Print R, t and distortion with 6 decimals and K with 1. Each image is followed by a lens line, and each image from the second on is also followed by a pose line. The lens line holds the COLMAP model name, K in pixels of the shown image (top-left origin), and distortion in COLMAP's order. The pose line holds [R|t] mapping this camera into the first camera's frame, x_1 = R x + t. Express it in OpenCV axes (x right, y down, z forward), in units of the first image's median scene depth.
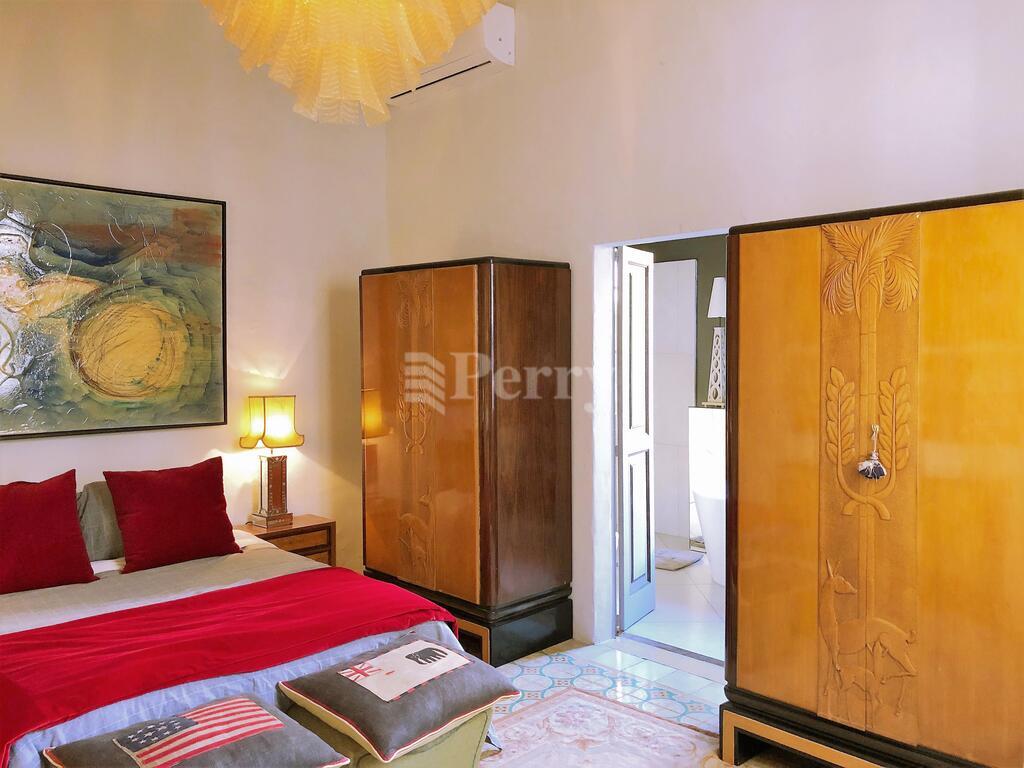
lens RADIAL K [[834.2, 0, 502.2], [0, 834.2, 381.7], [0, 0, 1]] dist [0.069093, -0.077650]
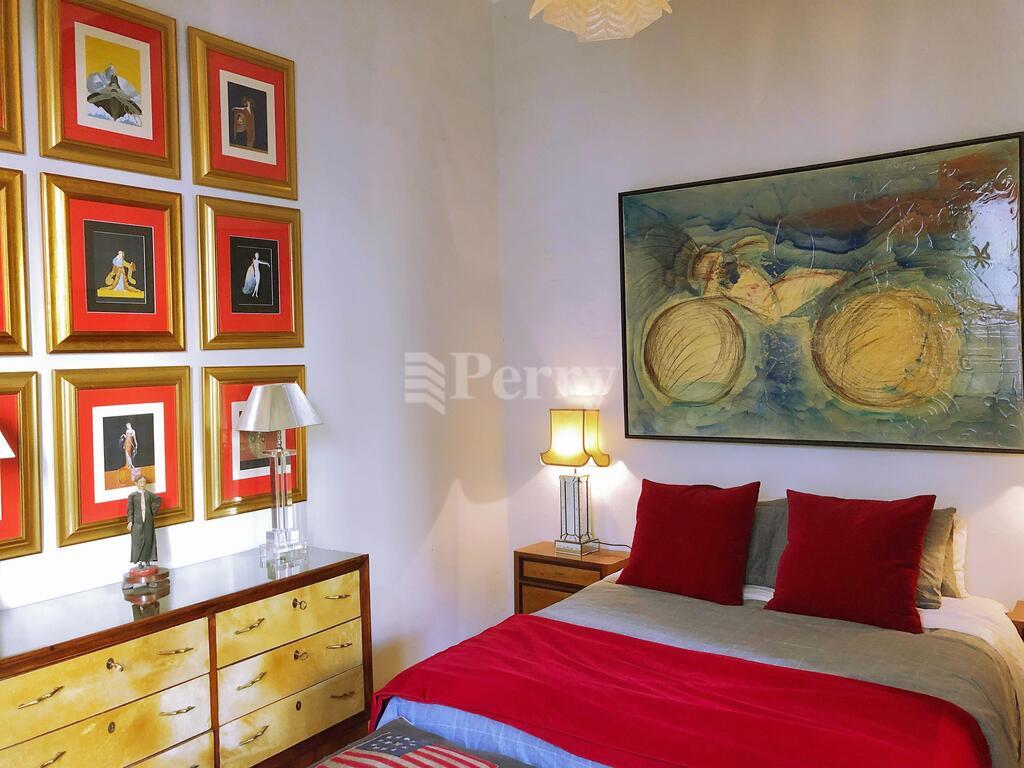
lens RADIAL K [[815.4, 0, 498.3], [0, 815.4, 380.1], [0, 0, 1]] dist [0.002278, 0.001474]
pose [[0.170248, 0.016997, -0.985255, 0.291338], [-0.019627, 0.999711, 0.013855, -0.011990], [0.985206, 0.016979, 0.170532, 0.520457]]
